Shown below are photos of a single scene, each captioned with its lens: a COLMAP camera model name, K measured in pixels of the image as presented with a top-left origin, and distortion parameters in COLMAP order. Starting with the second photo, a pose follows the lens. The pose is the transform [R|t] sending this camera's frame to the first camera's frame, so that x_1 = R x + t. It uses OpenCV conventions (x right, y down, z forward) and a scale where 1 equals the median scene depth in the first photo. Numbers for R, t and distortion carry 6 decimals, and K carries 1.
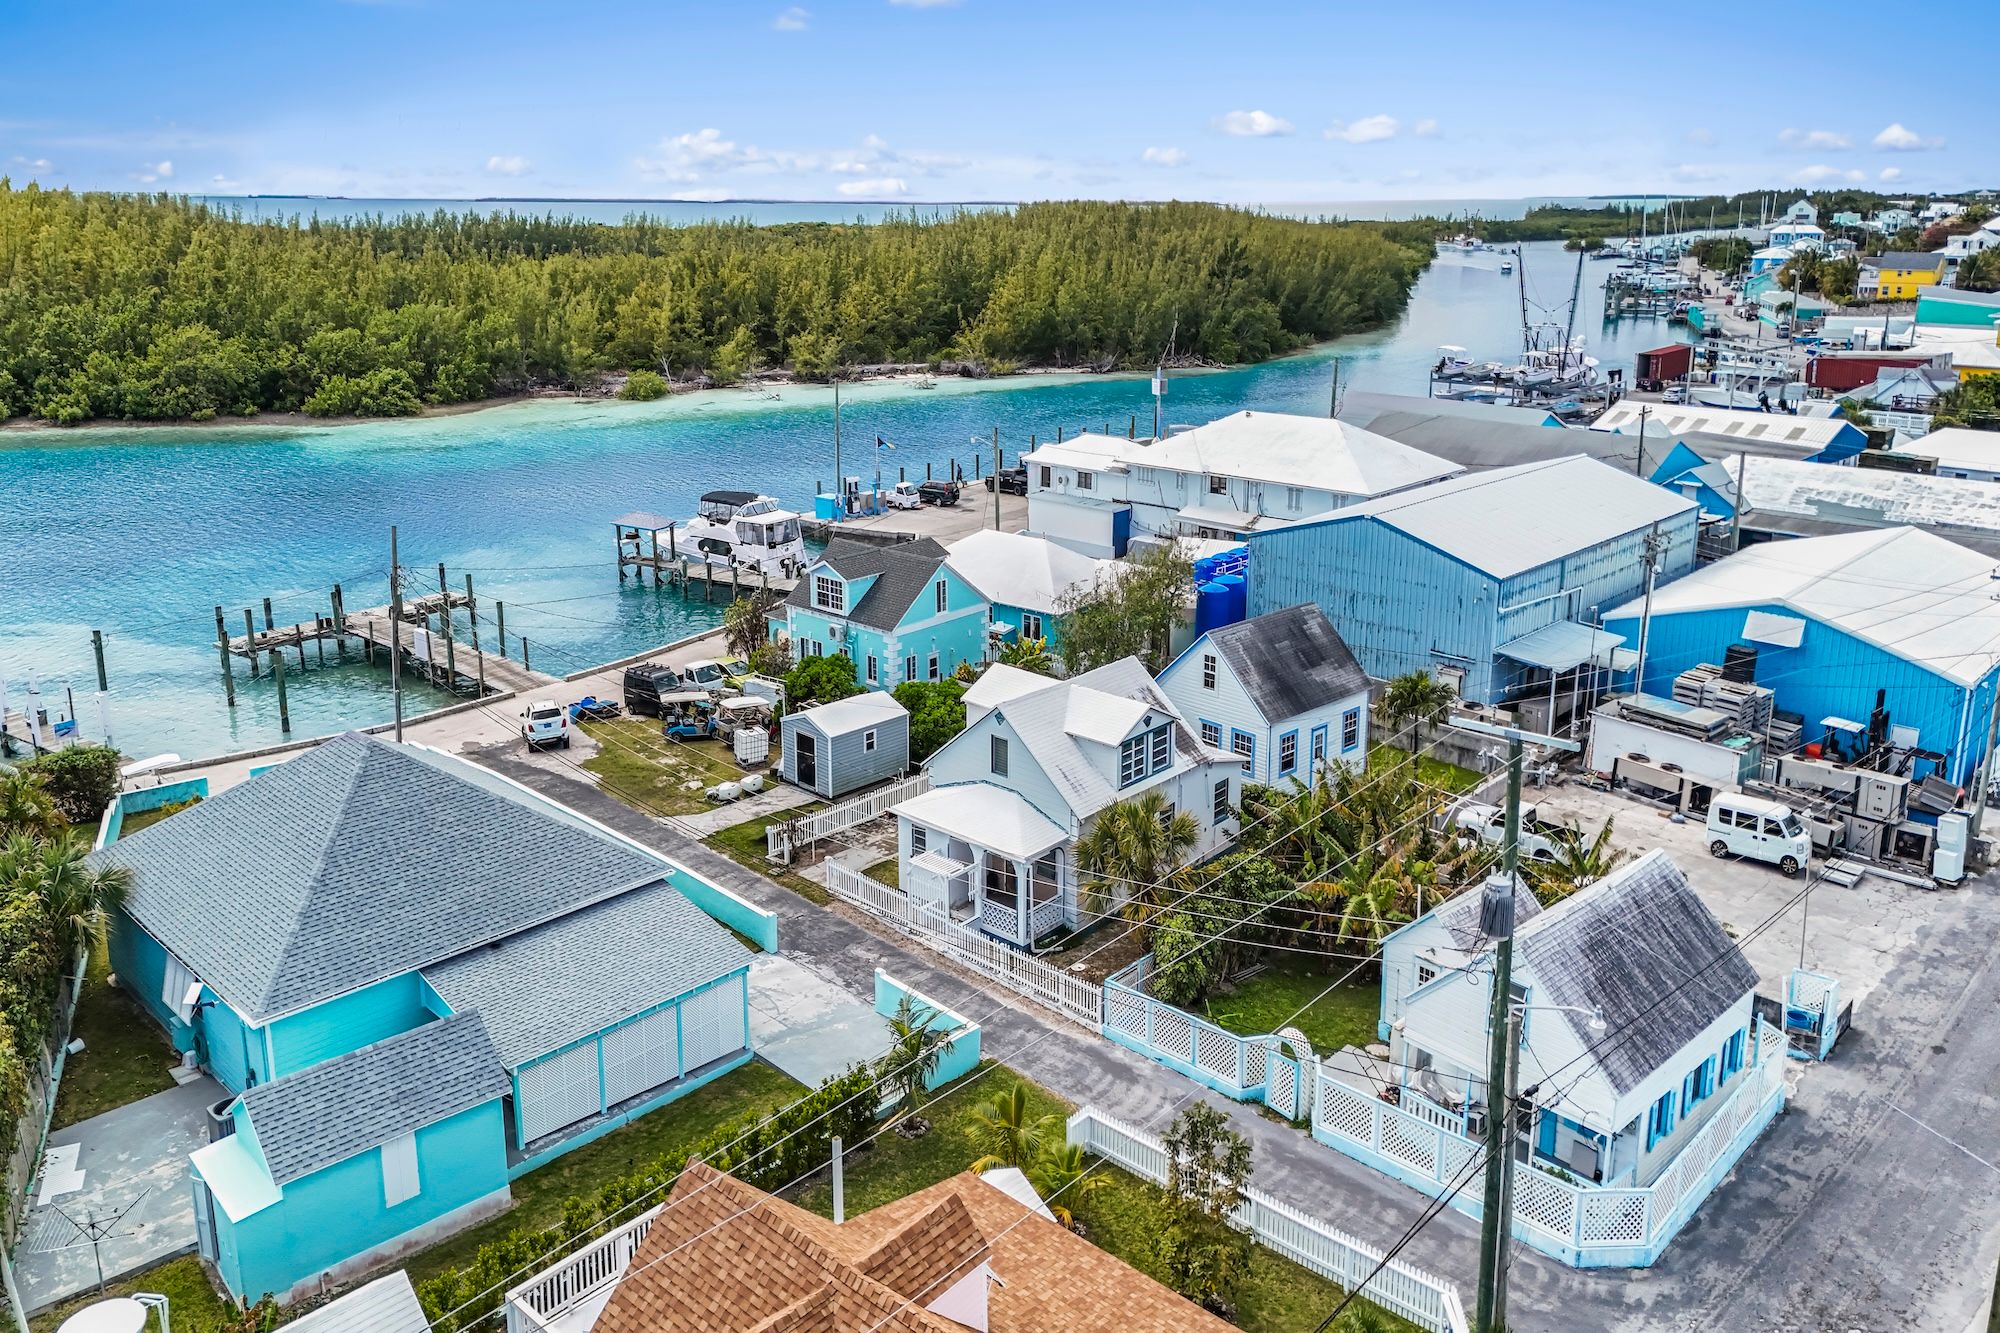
lens RADIAL K [[1449.9, 0, 995.7], [0, 1449.9, 772.9], [0, 0, 1]] dist [0.092745, -0.097322]
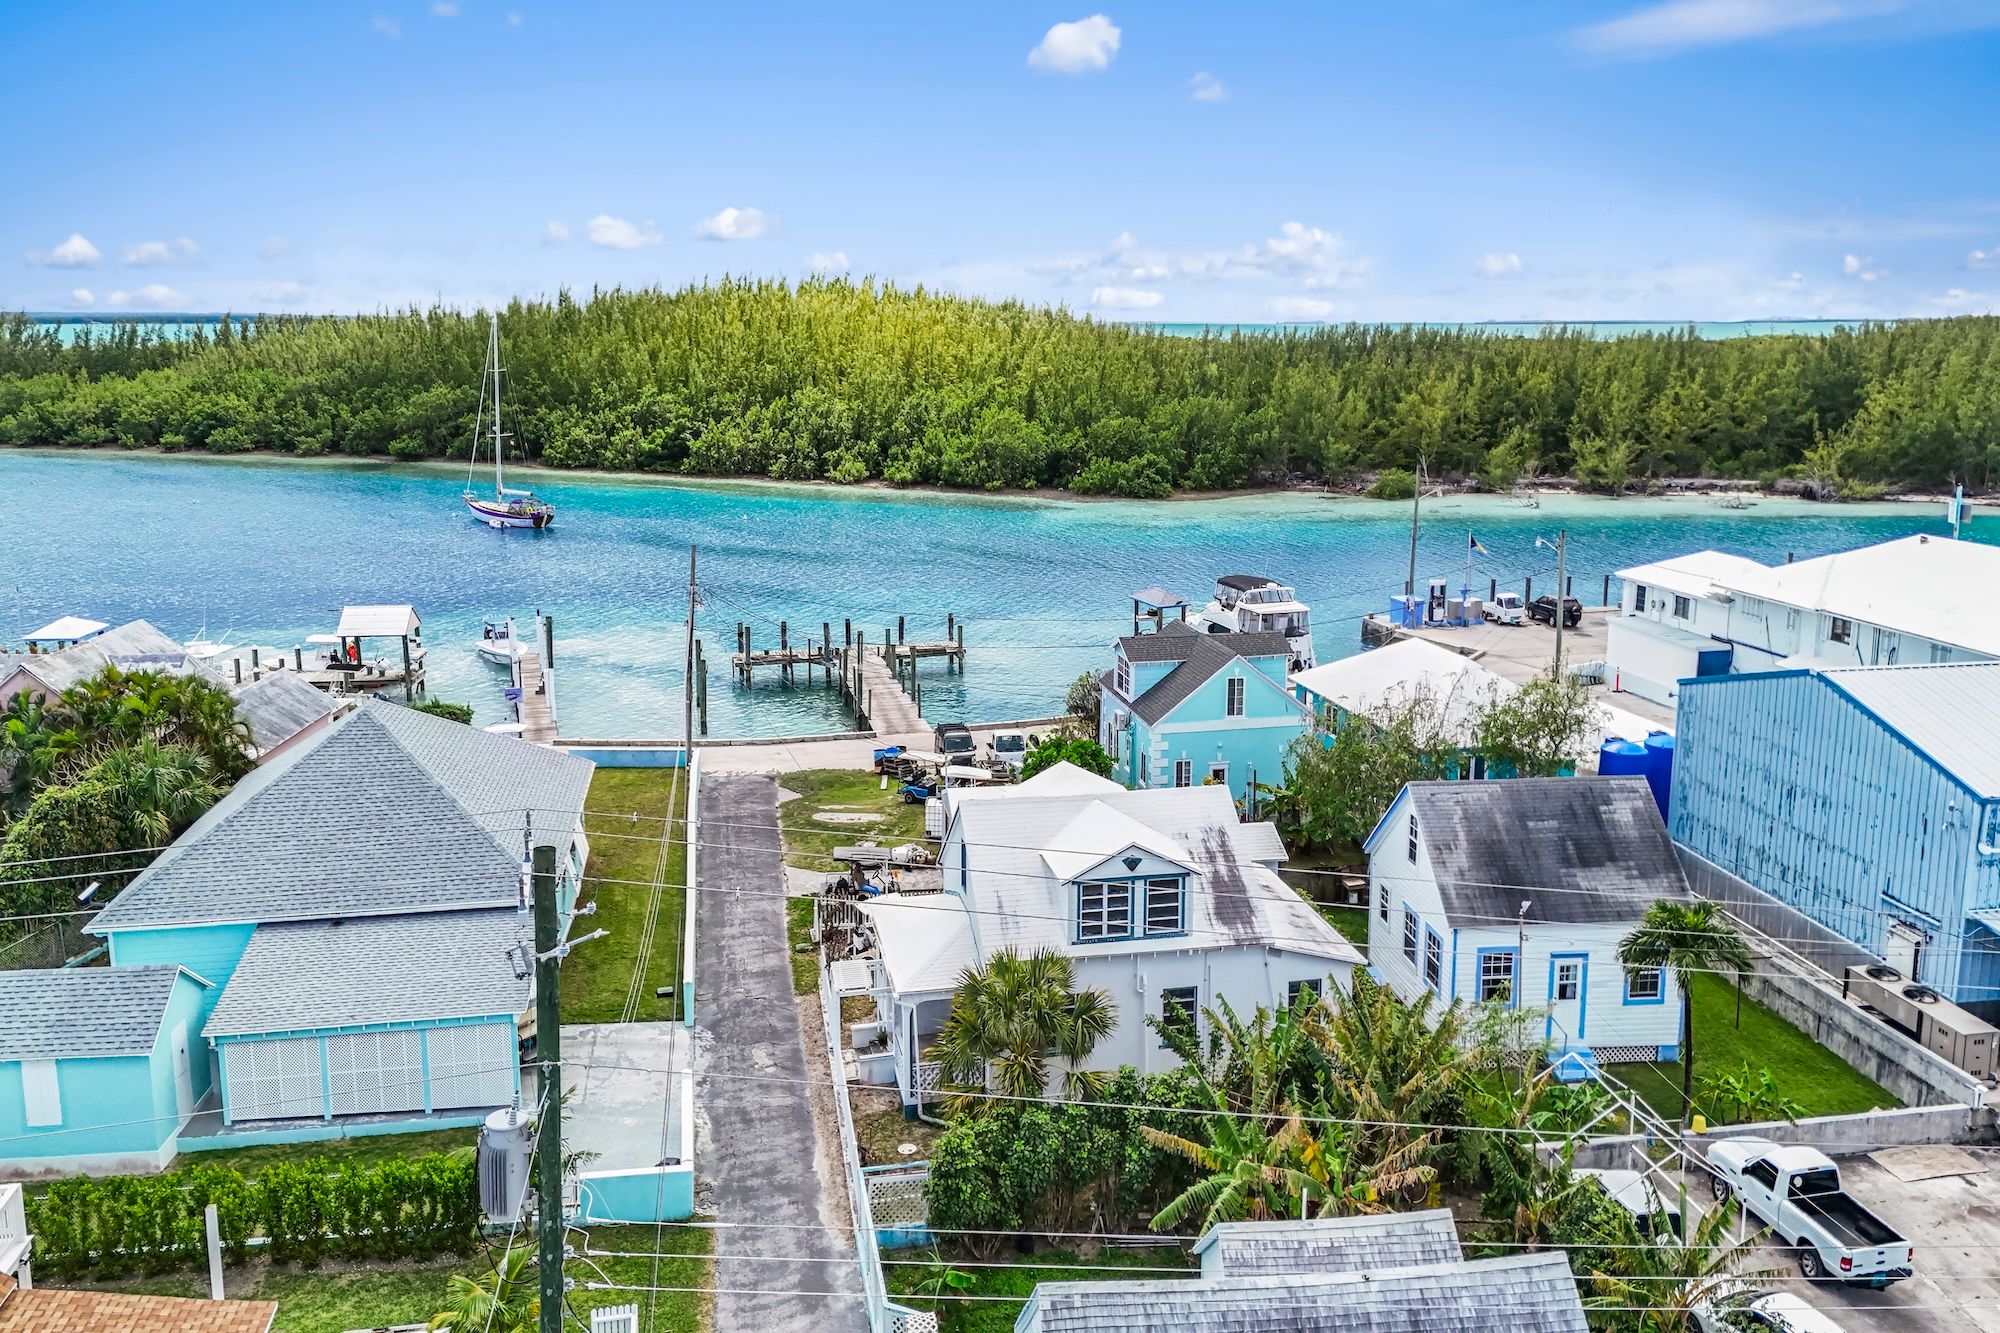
lens RADIAL K [[1449.9, 0, 995.7], [0, 1449.9, 772.9], [0, 0, 1]] dist [0.092745, -0.097322]
pose [[0.800279, 0.179023, -0.572280, 0.148802], [-0.222432, 0.974929, -0.006068, -0.019357], [0.556847, 0.132149, 0.820036, 0.109417]]
